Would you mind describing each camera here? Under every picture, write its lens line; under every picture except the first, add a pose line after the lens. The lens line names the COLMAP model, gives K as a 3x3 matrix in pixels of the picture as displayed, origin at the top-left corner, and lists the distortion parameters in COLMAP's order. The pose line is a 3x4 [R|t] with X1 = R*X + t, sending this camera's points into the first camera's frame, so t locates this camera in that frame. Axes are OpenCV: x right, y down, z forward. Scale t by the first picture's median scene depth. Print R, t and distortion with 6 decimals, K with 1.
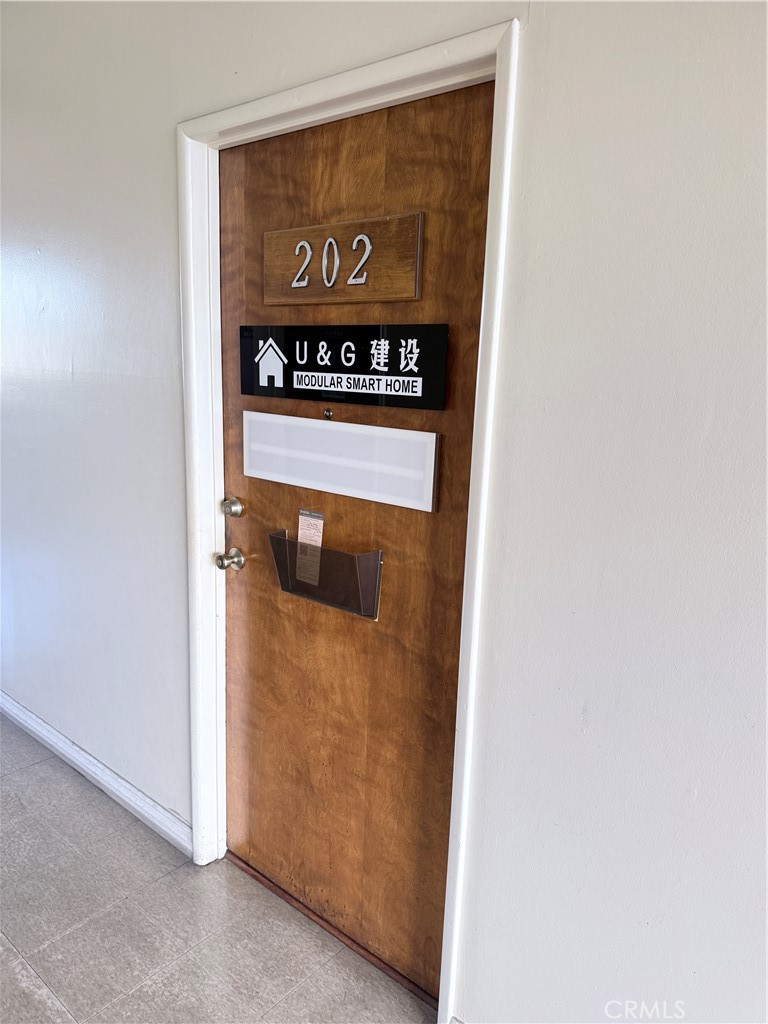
lens RADIAL K [[719.5, 0, 379.5], [0, 719.5, 508.1], [0, 0, 1]] dist [0.034708, -0.040723]
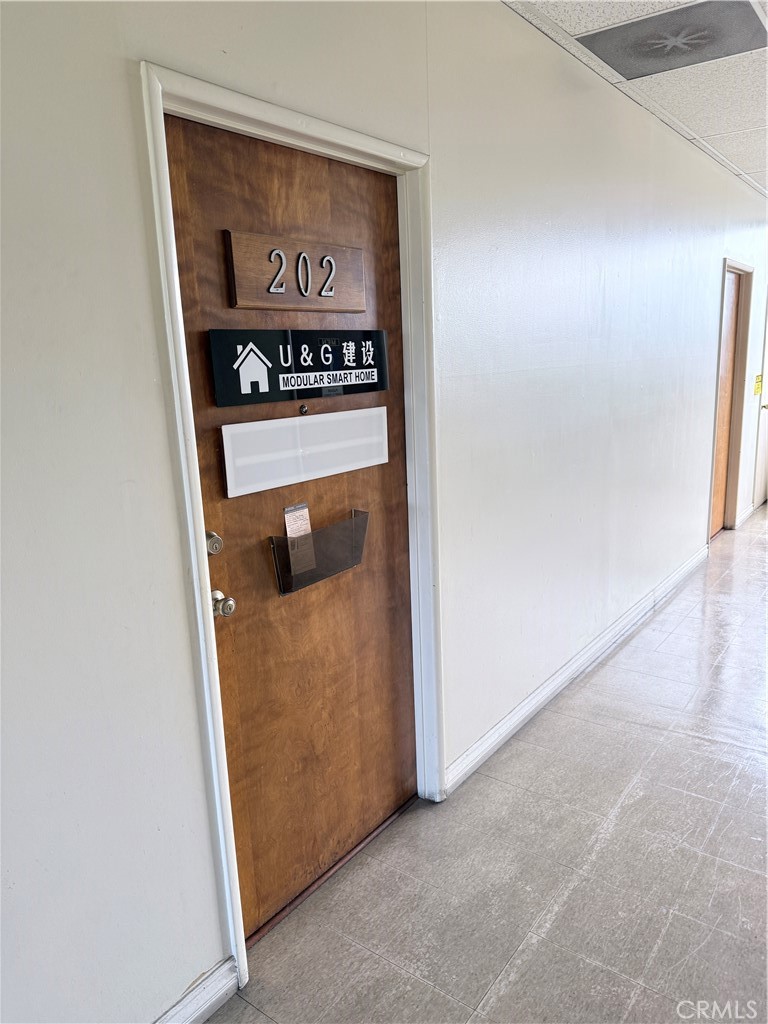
lens RADIAL K [[719.5, 0, 388.6], [0, 719.5, 513.0], [0, 0, 1]] dist [0.034708, -0.040723]
pose [[-0.062208, -0.241497, 0.968405, -1.185077], [0.238595, 0.938553, 0.249380, -0.226138], [-0.969125, 0.246570, -0.000766, 0.908363]]
